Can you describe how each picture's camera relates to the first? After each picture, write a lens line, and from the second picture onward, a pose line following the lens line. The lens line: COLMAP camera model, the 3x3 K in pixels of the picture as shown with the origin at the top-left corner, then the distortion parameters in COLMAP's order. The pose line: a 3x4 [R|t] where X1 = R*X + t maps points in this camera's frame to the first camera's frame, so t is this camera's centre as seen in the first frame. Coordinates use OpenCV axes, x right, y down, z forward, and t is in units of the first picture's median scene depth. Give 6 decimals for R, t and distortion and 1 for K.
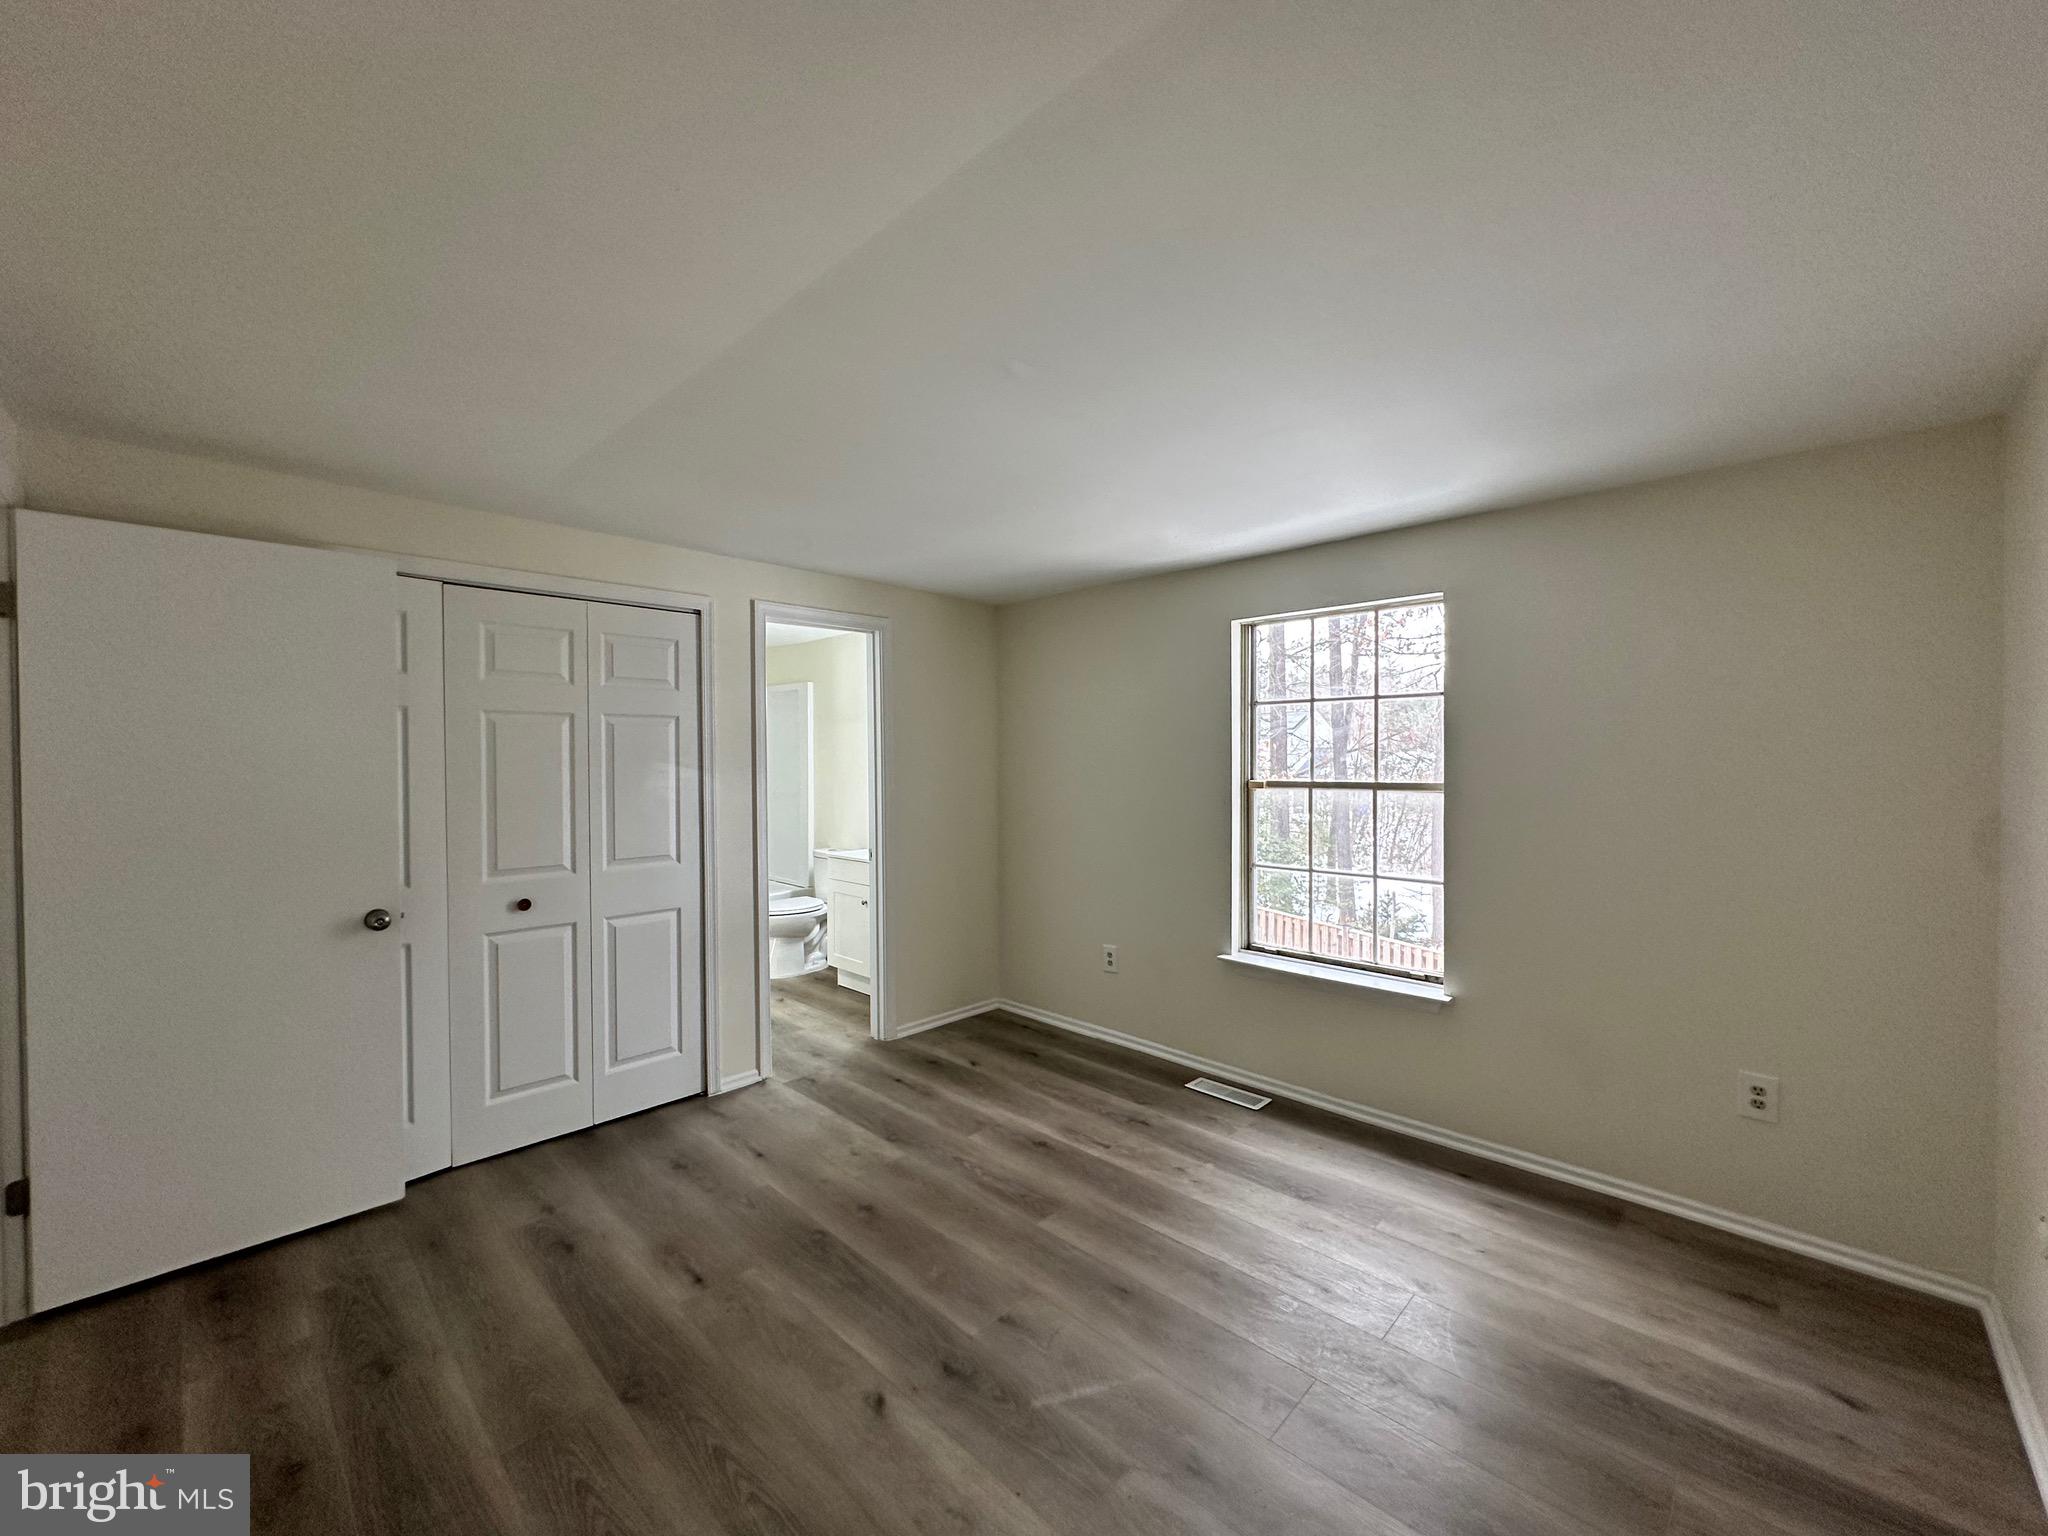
lens RADIAL K [[812.2, 0, 1022.7], [0, 812.2, 766.8], [0, 0, 1]] dist [-0.003168, -0.000274]
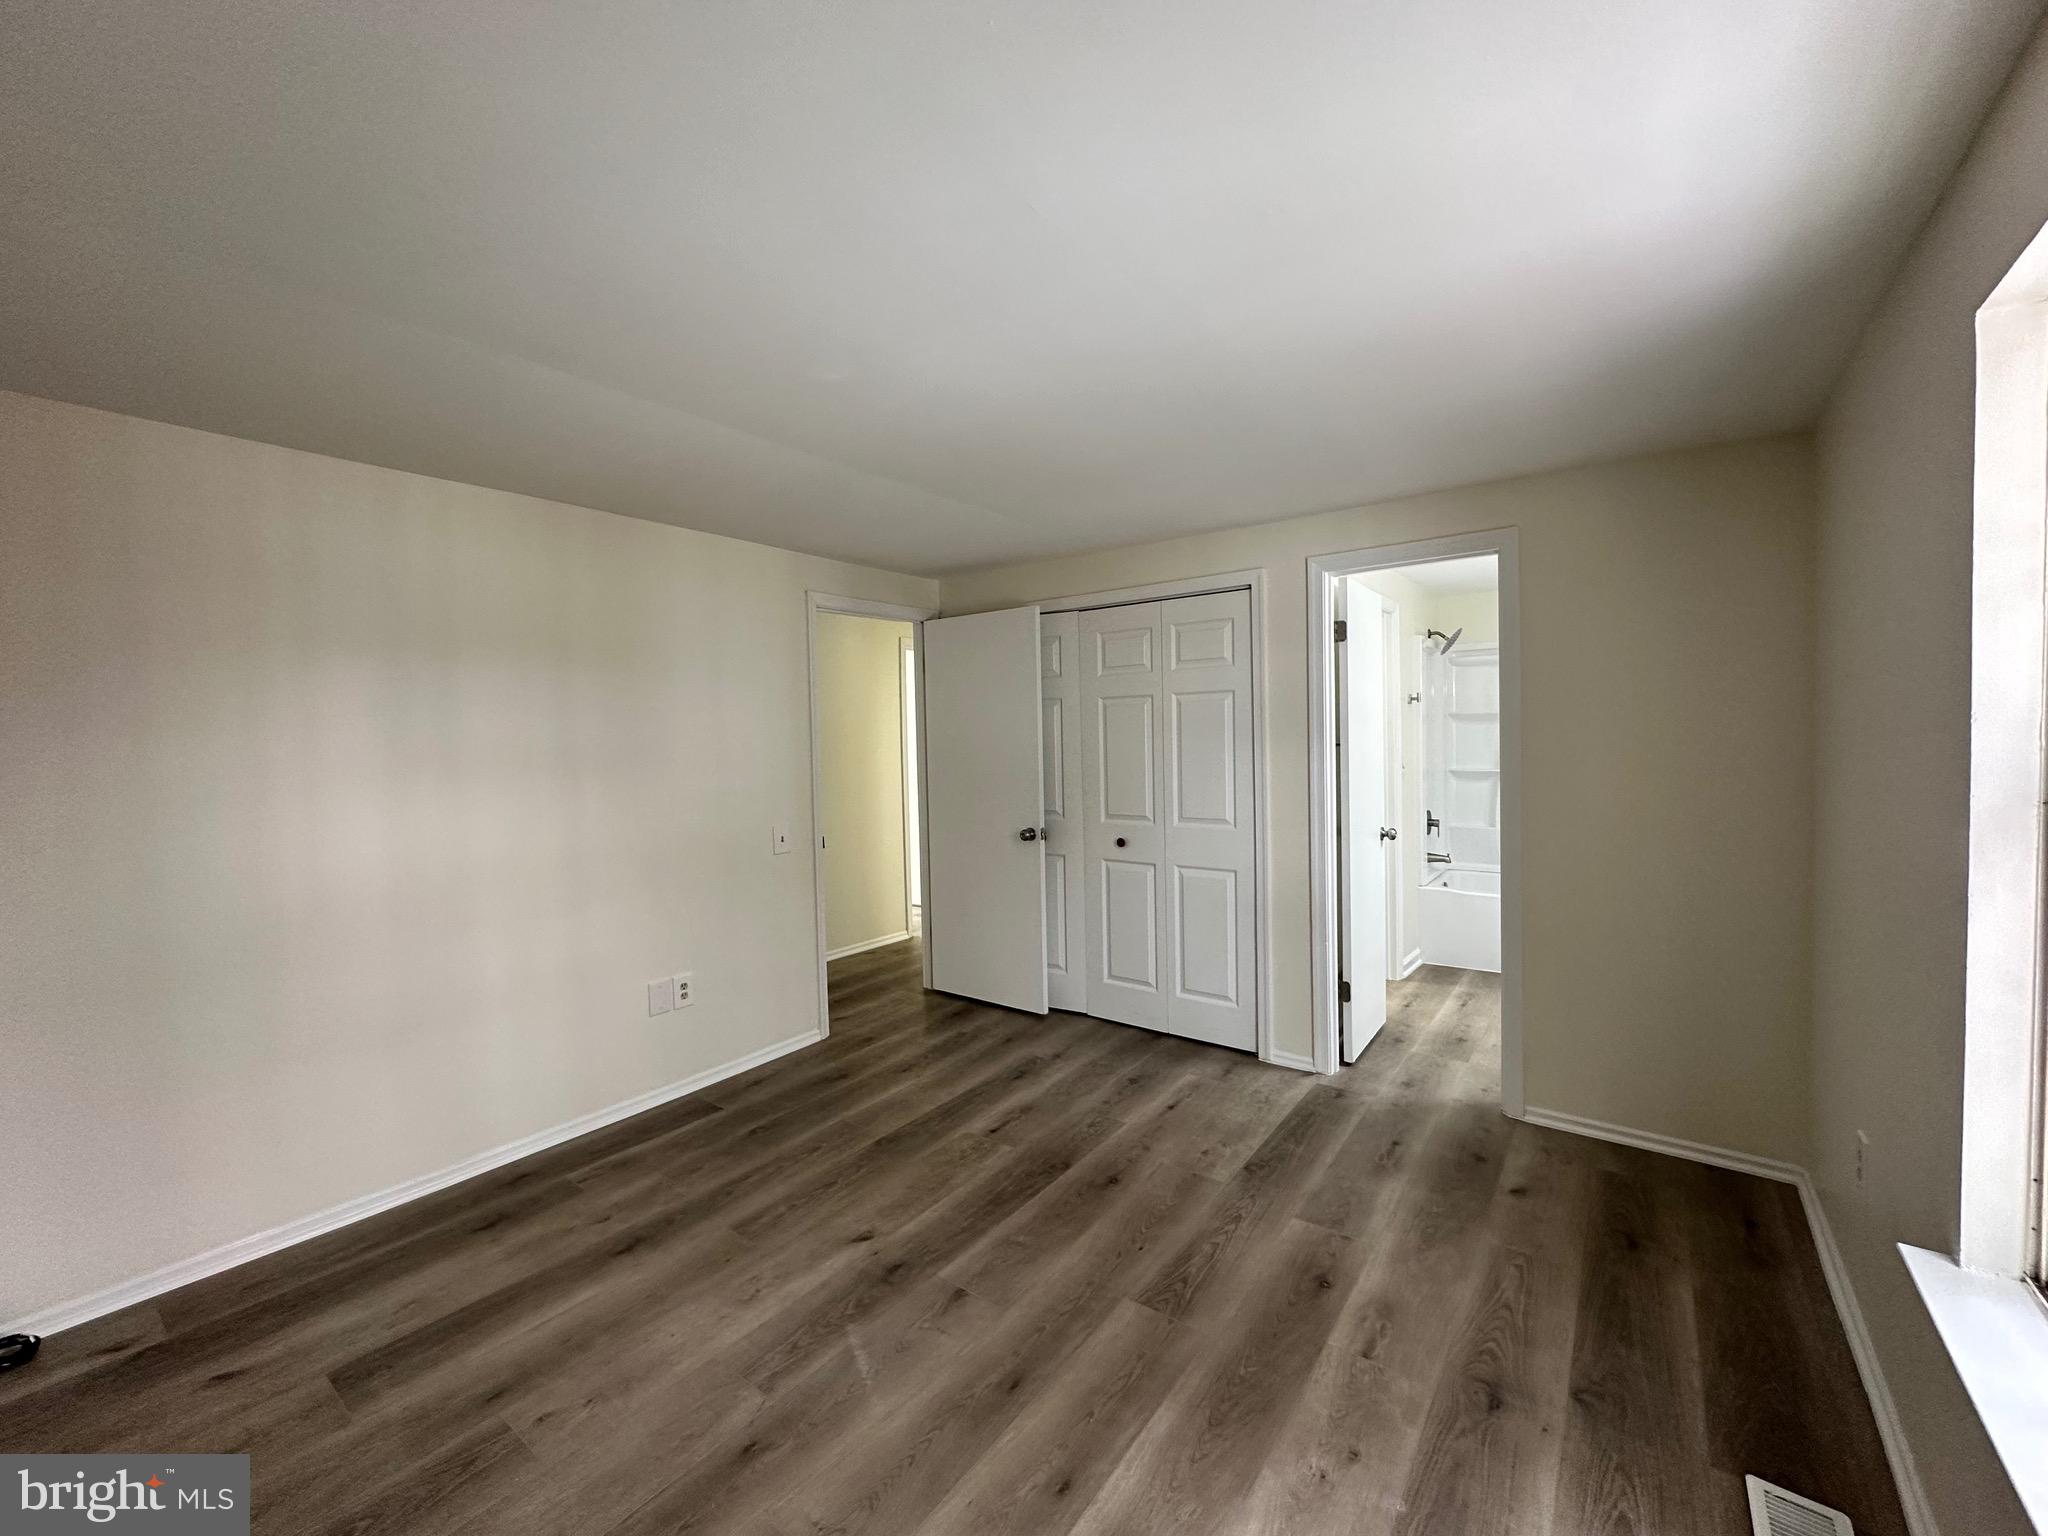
lens RADIAL K [[812.2, 0, 1022.7], [0, 812.2, 766.8], [0, 0, 1]] dist [-0.003168, -0.000274]
pose [[0.120519, 0.036427, -0.992042, 0.634317], [0.006607, 0.999275, 0.037496, -0.004299], [0.992689, -0.011074, 0.120191, 0.636822]]
